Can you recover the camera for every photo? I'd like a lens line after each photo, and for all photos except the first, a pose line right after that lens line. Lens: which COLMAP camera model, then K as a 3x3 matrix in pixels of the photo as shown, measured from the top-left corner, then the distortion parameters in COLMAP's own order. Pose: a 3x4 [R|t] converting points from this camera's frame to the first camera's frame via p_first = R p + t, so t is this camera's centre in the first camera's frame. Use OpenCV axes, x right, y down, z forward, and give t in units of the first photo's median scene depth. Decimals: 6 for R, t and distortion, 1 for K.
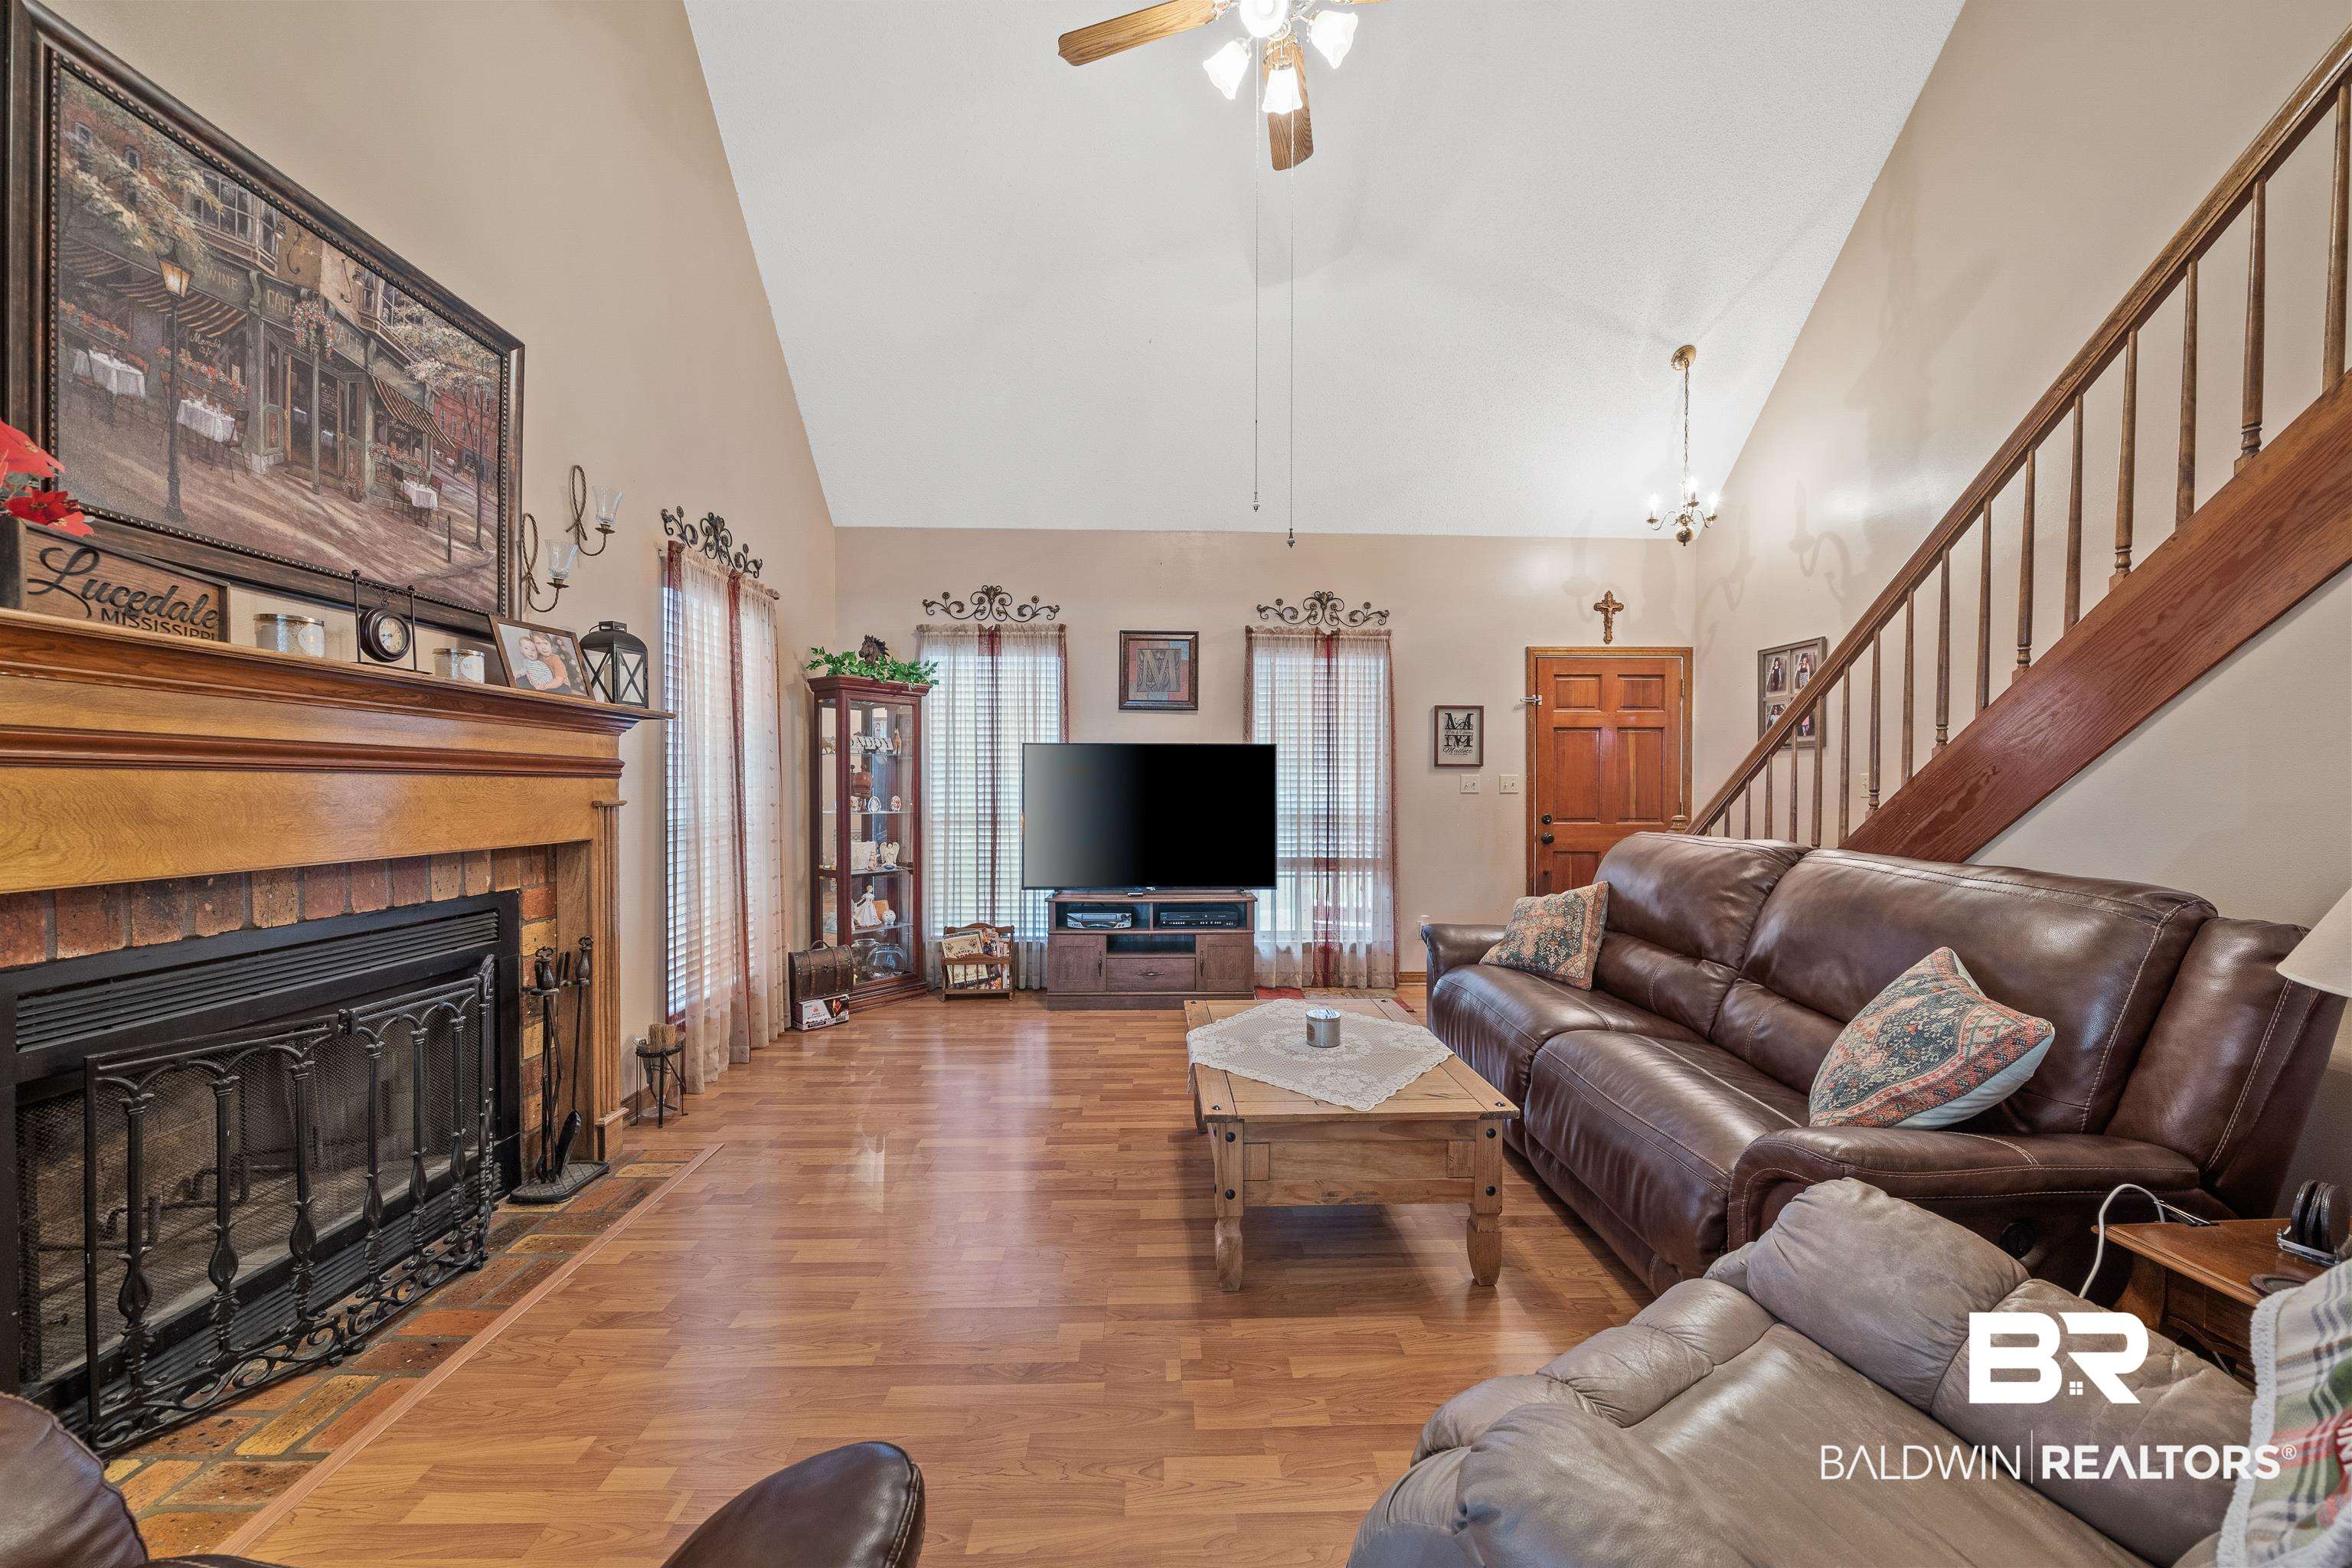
lens RADIAL K [[847.4, 0, 1171.0], [0, 847.4, 793.4], [0, 0, 1]] dist [-0.001868, -0.000502]
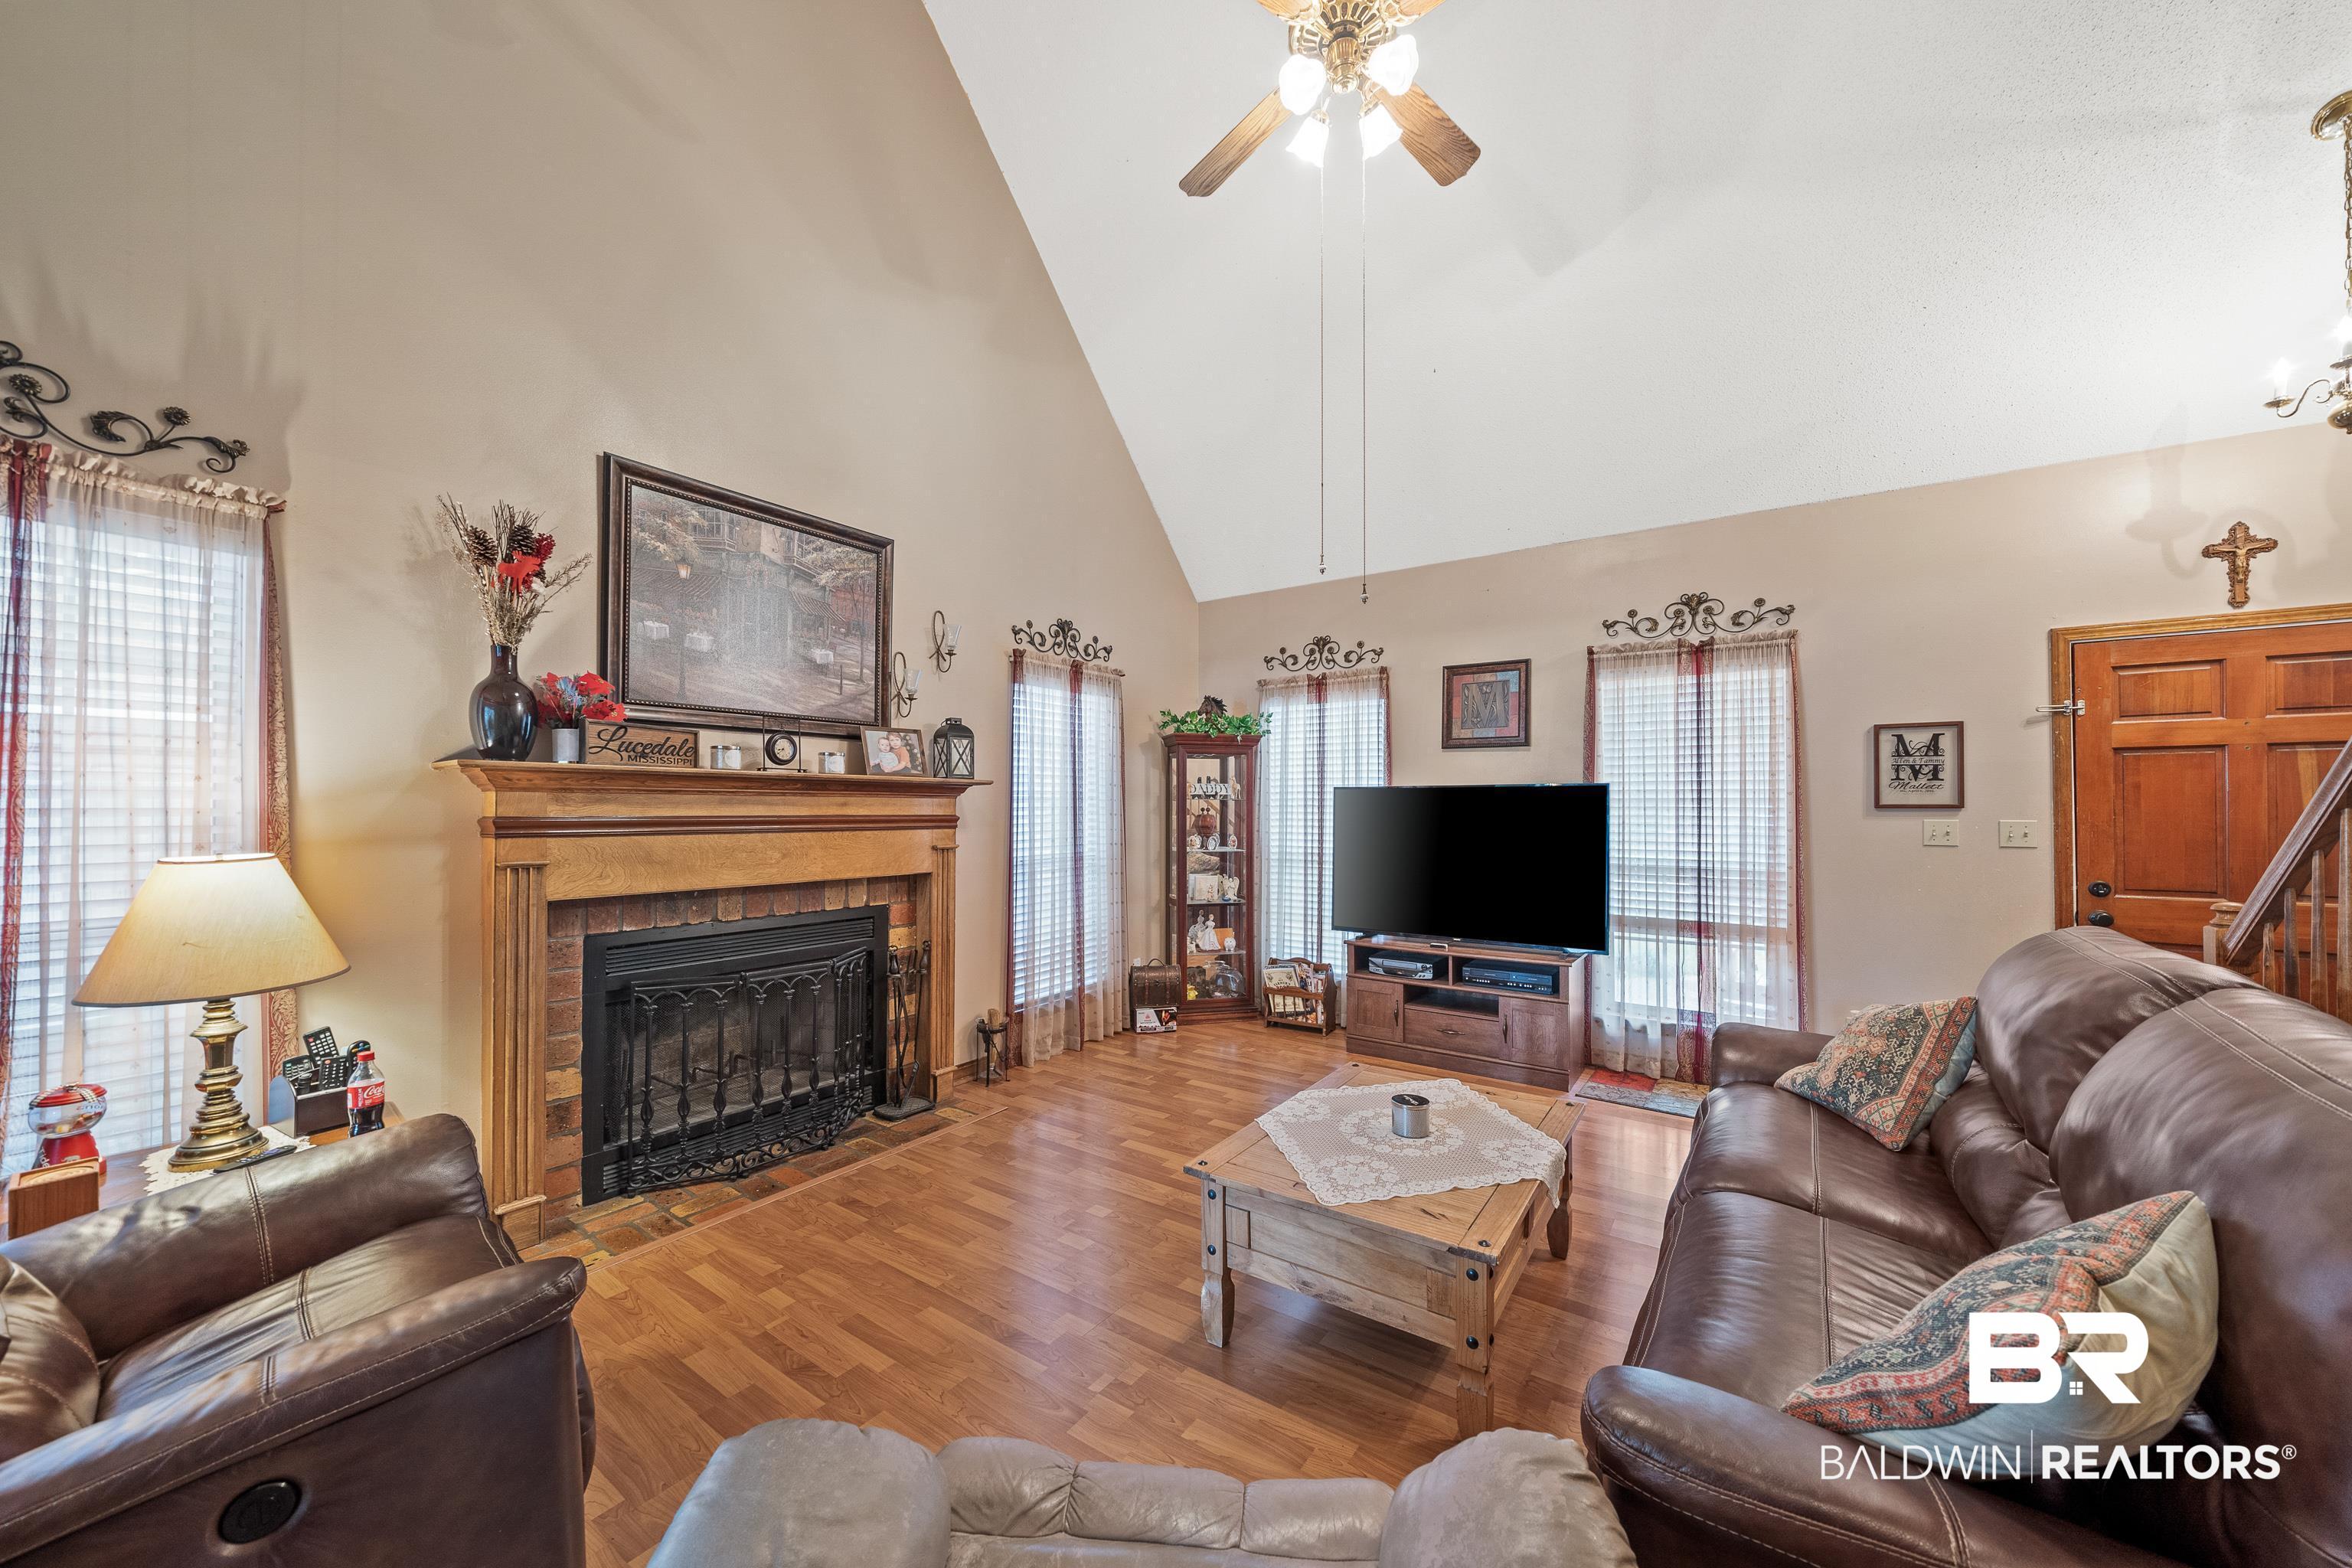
lens RADIAL K [[847.4, 0, 1168.2], [0, 847.4, 793.1], [0, 0, 1]] dist [-0.001868, -0.000502]
pose [[0.799935, -0.010571, -0.599994, 0.375960], [-0.004059, 0.999727, -0.023026, -0.036563], [0.600073, 0.020854, 0.799673, 0.070868]]
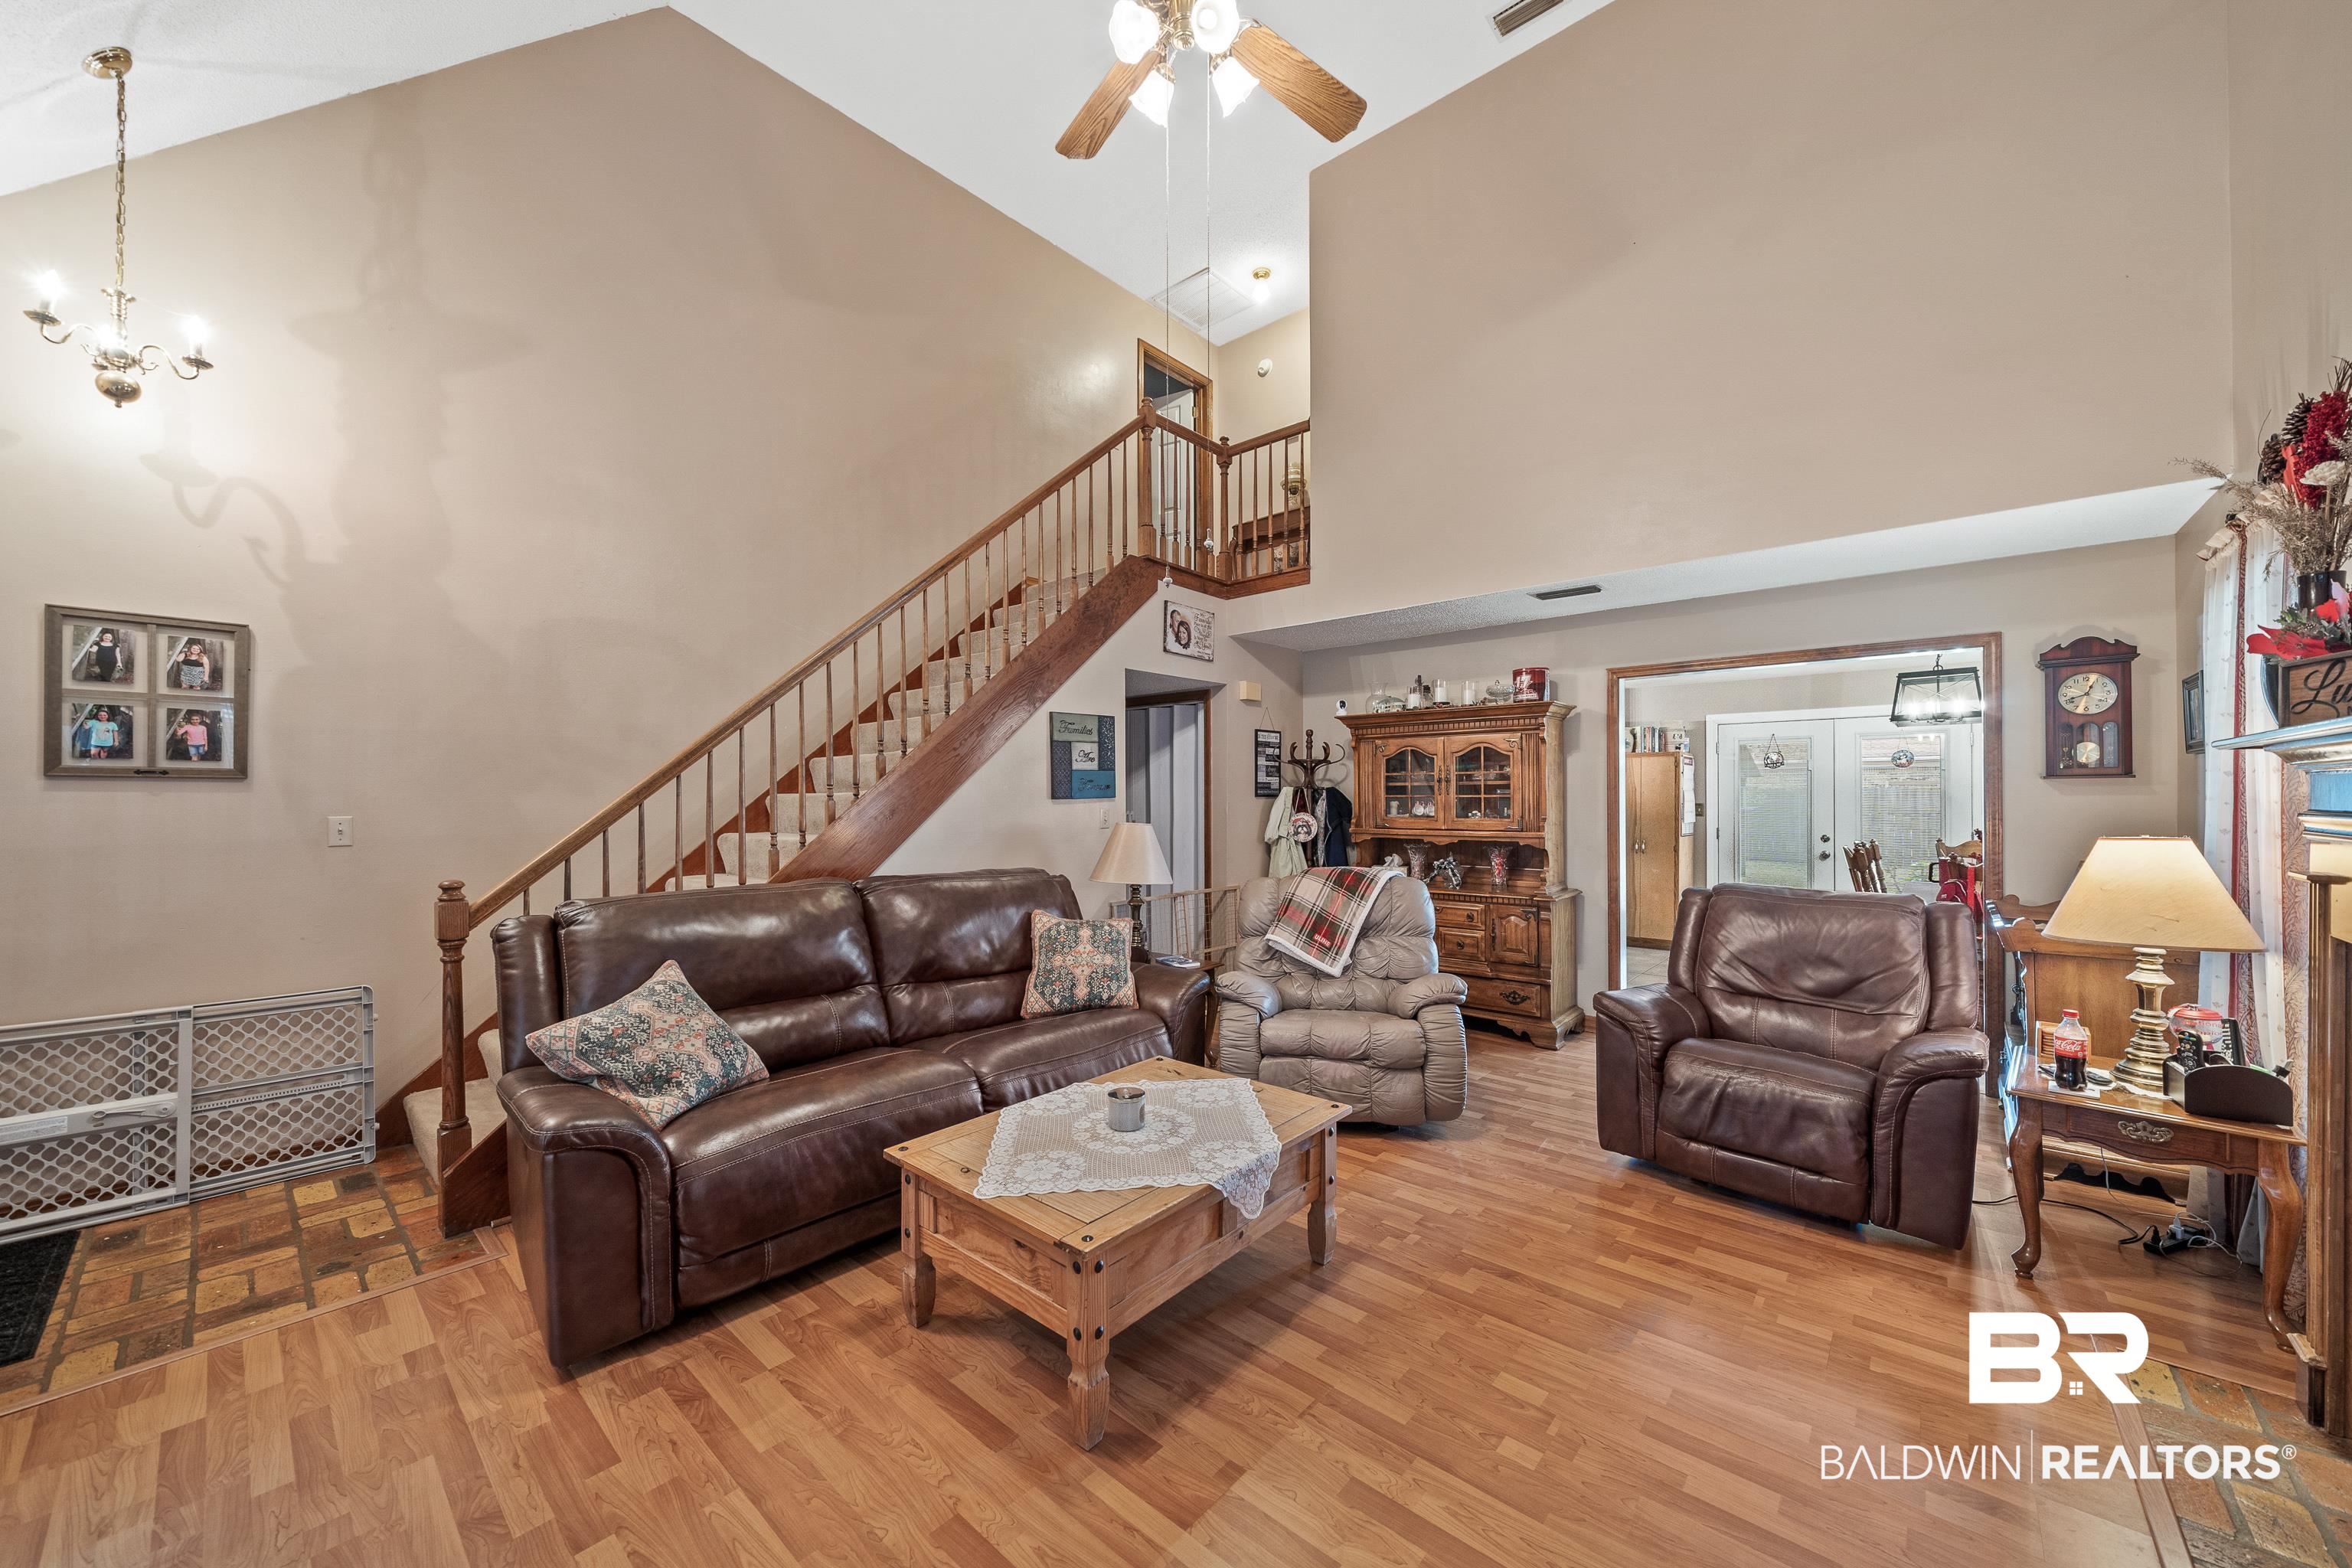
lens RADIAL K [[847.4, 0, 1186.5], [0, 847.4, 791.4], [0, 0, 1]] dist [-0.001868, -0.000502]
pose [[-0.737036, 0.003955, 0.675842, -0.356474], [0.006799, 0.999976, 0.001562, -0.048014], [-0.675819, 0.005746, -0.737045, 1.178133]]
